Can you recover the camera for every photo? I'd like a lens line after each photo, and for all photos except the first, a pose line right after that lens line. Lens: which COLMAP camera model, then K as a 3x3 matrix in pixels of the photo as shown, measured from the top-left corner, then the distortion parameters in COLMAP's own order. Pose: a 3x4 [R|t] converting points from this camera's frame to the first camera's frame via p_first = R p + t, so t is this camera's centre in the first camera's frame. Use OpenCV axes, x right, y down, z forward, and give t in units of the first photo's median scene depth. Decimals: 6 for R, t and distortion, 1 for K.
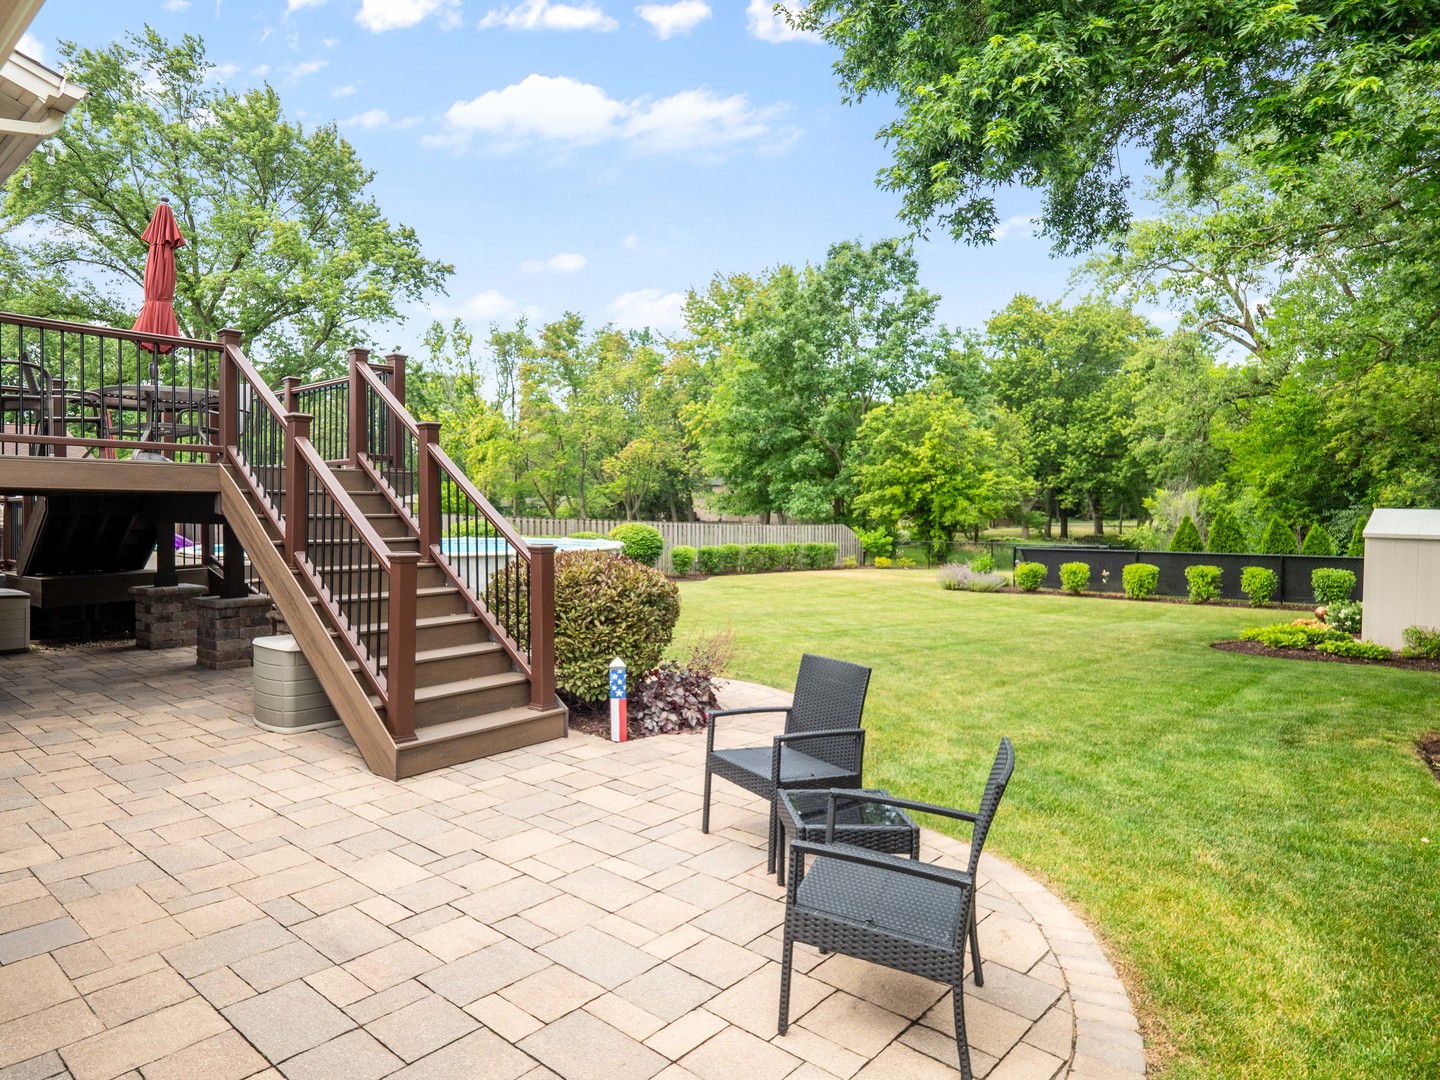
lens RADIAL K [[891.3, 0, 708.5], [0, 891.3, 526.1], [0, 0, 1]] dist [-0.003474, 0.000341]
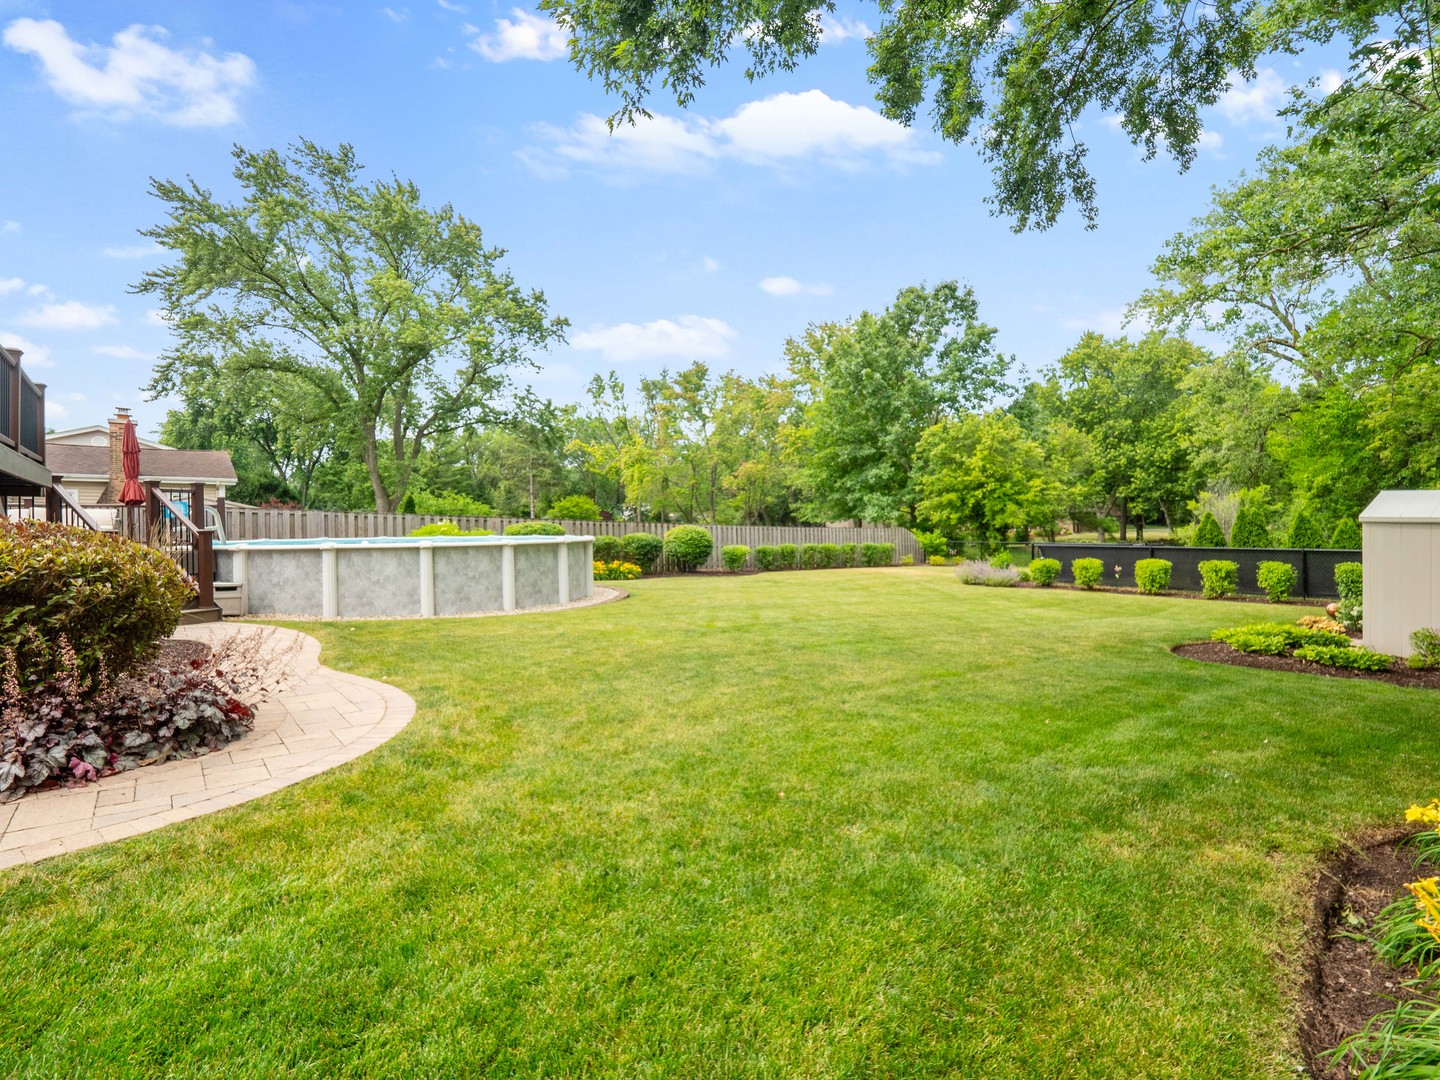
lens RADIAL K [[698.7, 0, 743.6], [0, 698.7, 515.2], [0, 0, 1]] dist [-0.011434, 0.001047]
pose [[0.988736, -0.012452, -0.149148, 0.078348], [0.008097, 0.999524, -0.029773, 0.006913], [0.149448, 0.028230, 0.988367, 0.081703]]
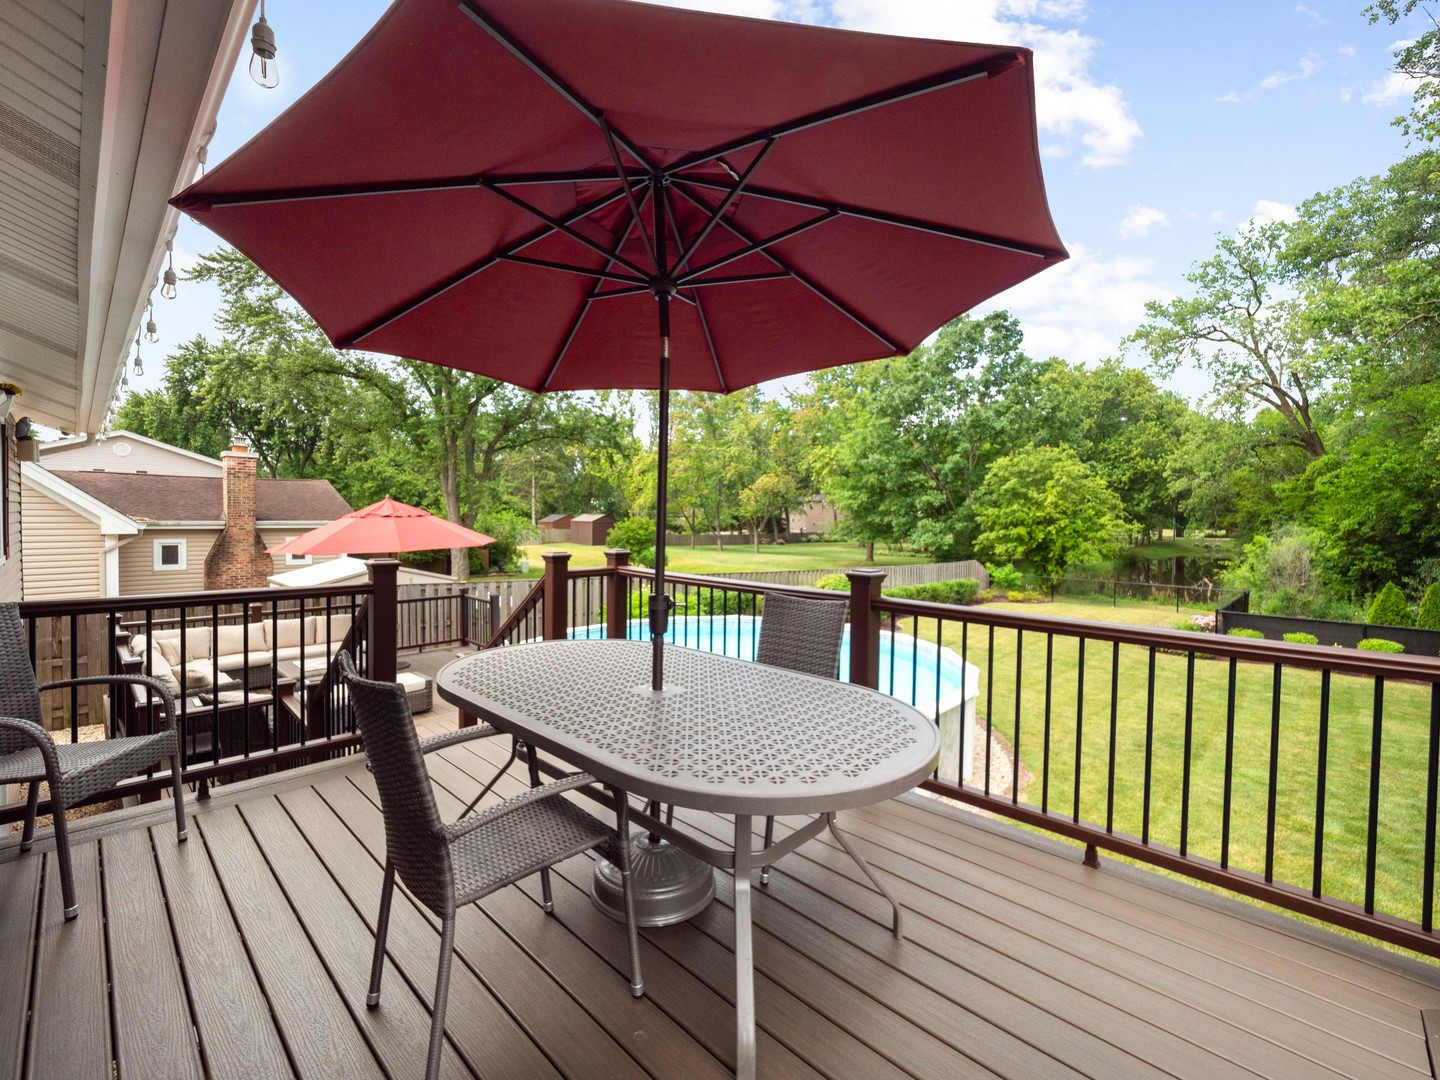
lens RADIAL K [[654.4, 0, 736.7], [0, 654.4, 535.5], [0, 0, 1]] dist [-0.000015, -0.002118]
pose [[0.998550, 0.022014, -0.049120, -0.109459], [-0.021235, 0.999641, 0.016332, -0.039046], [0.049462, -0.015265, 0.998659, 0.135050]]
